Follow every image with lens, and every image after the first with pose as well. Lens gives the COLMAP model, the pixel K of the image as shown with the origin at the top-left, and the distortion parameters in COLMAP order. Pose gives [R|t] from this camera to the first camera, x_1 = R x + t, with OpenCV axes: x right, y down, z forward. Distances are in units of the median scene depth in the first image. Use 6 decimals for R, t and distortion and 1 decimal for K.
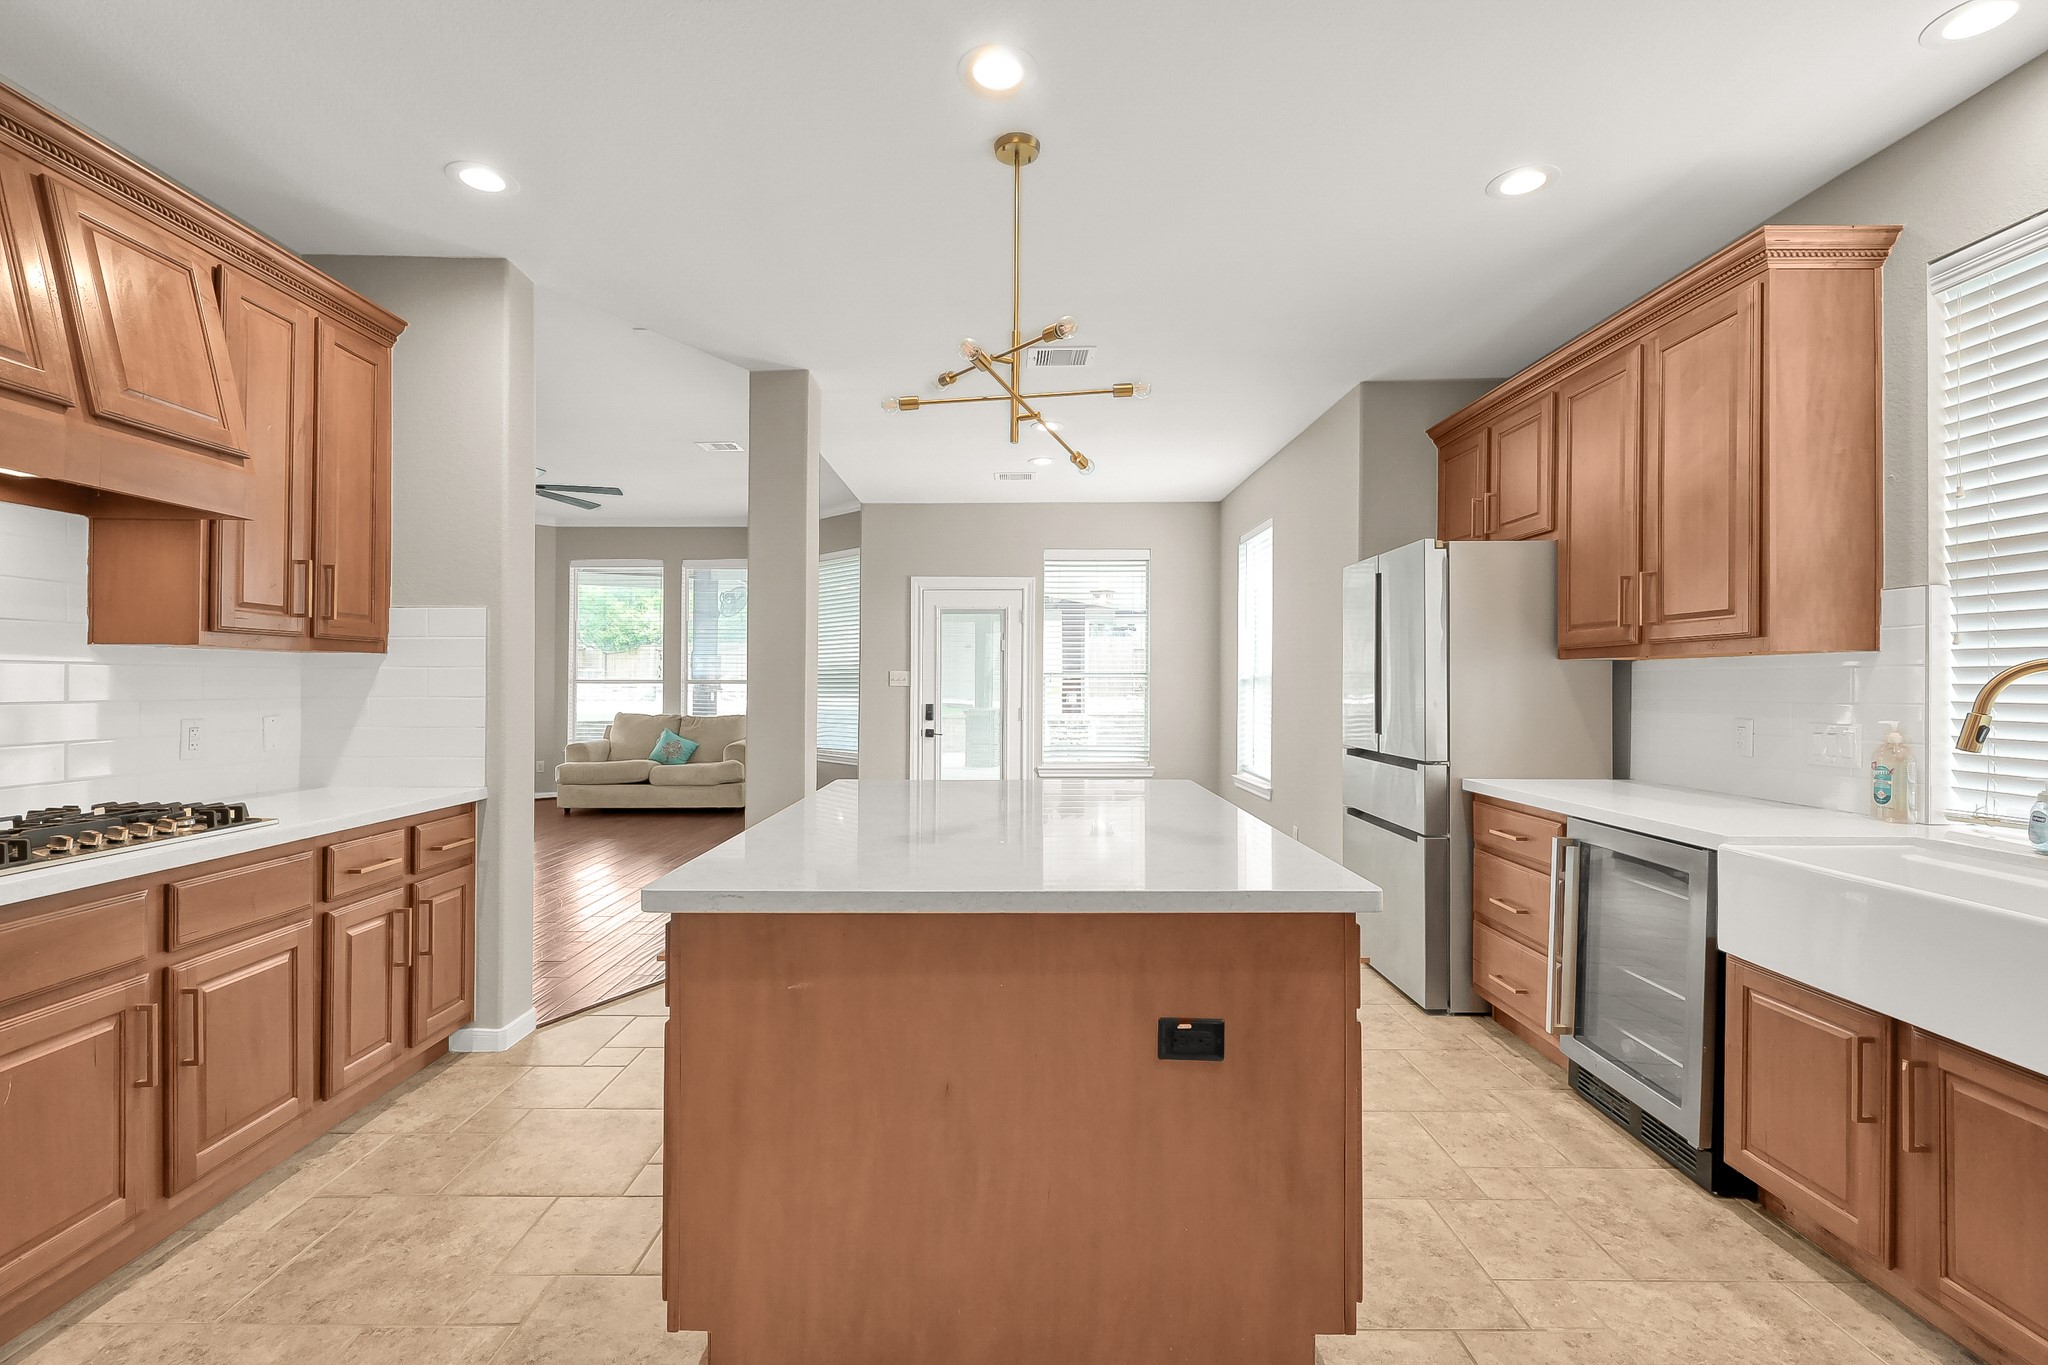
lens RADIAL K [[940.1, 0, 1024.0], [0, 940.1, 682.5], [0, 0, 1]] dist [0.000678, 0.000044]
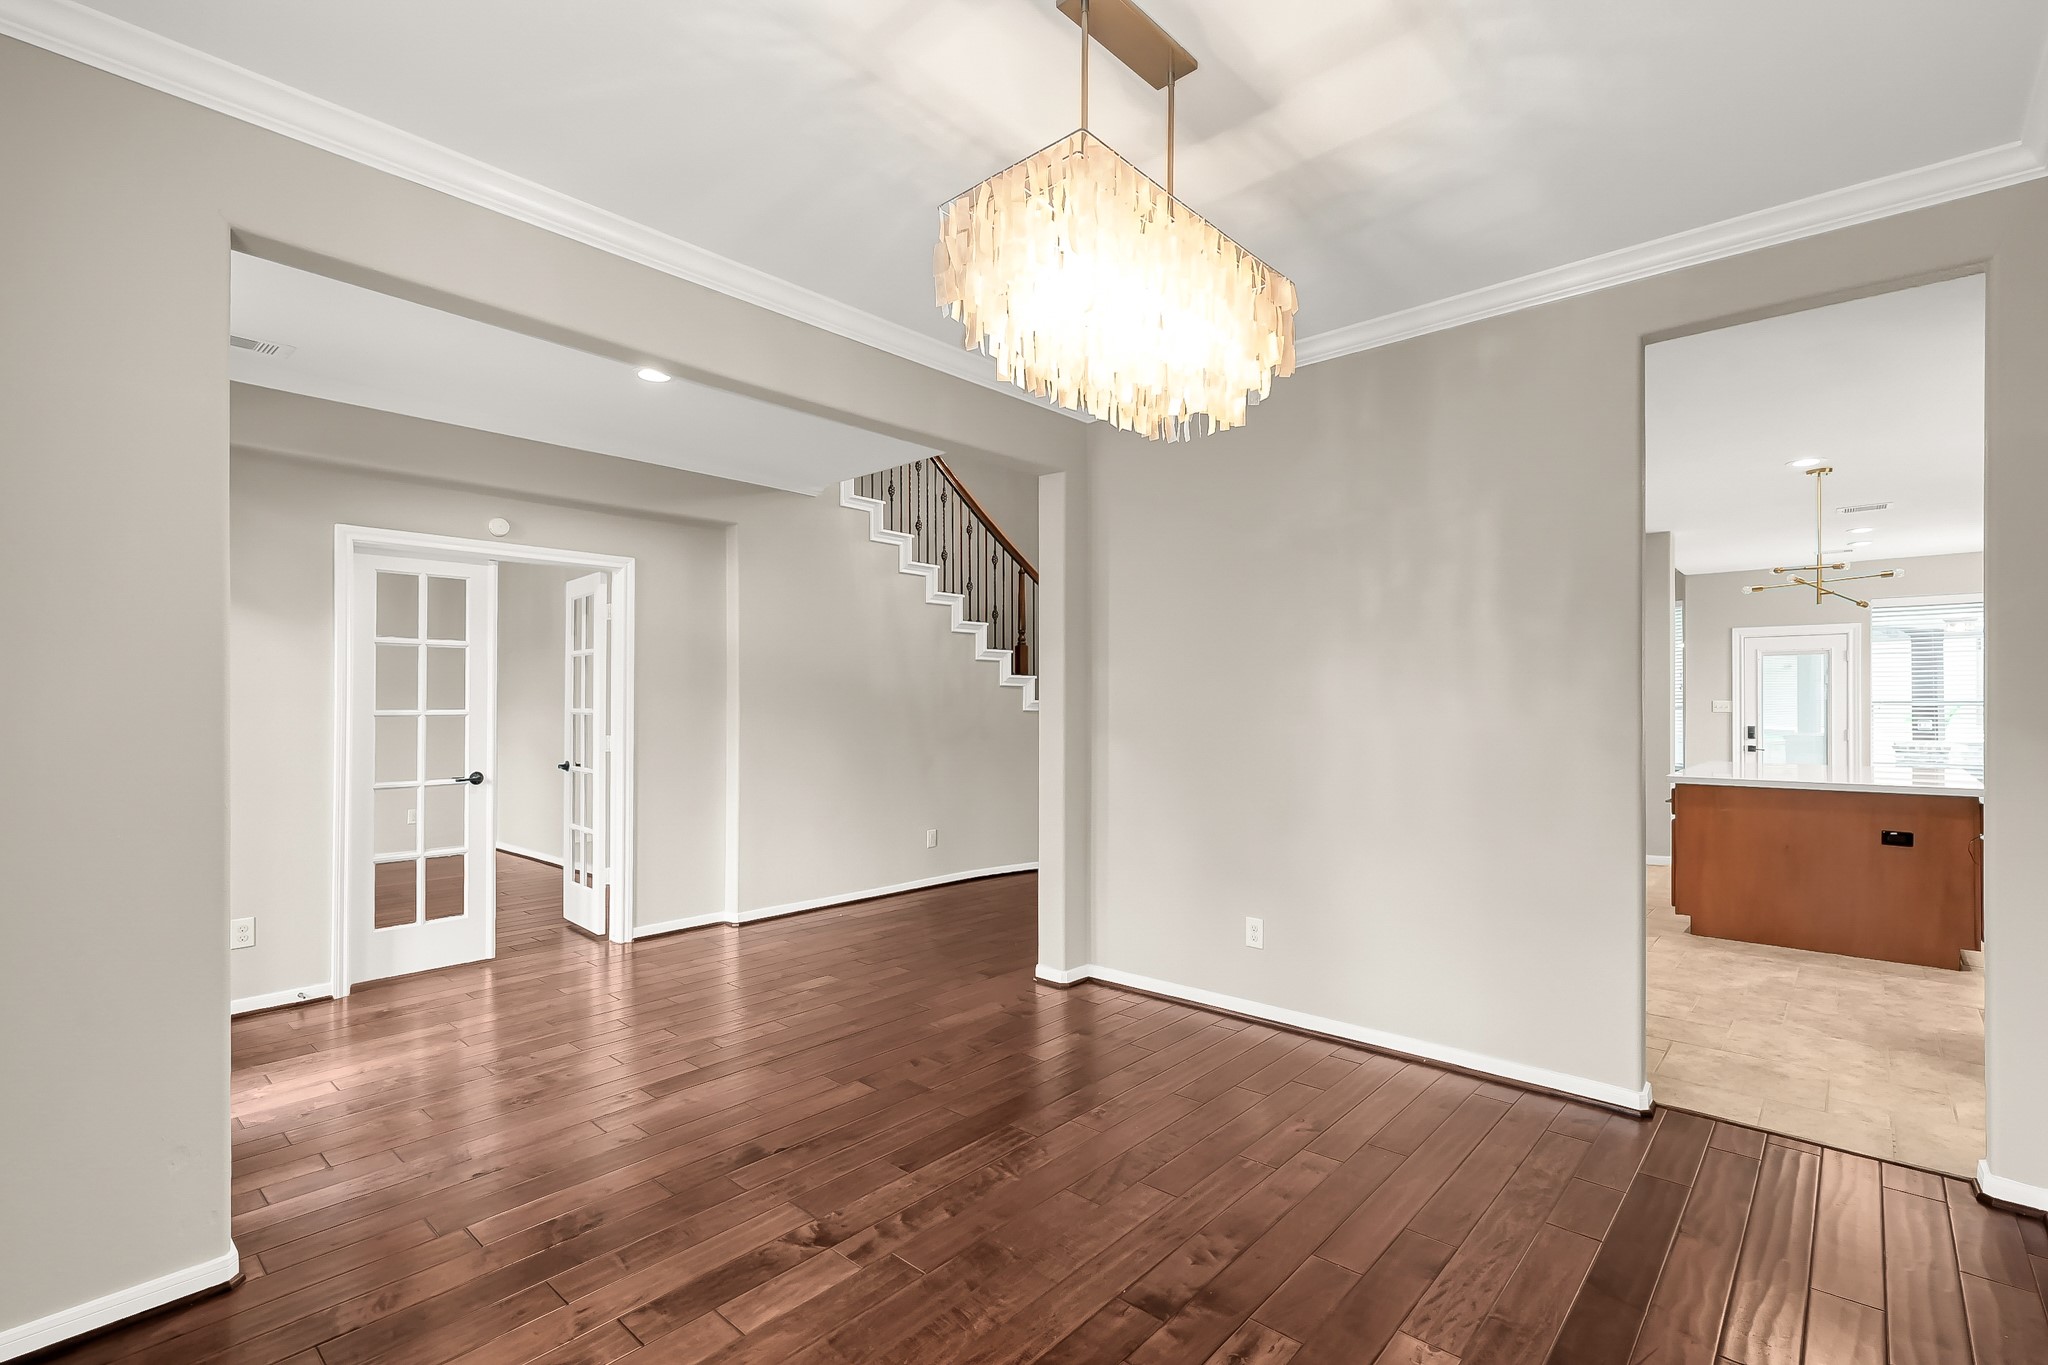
lens RADIAL K [[930.7, 0, 1022.3], [0, 930.7, 699.9], [0, 0, 1]] dist [0.001192, 0.000737]
pose [[0.734376, -0.008466, -0.678690, 0.032709], [0.003860, 0.999958, -0.008297, -0.006270], [0.678732, 0.003473, 0.734378, -0.620725]]
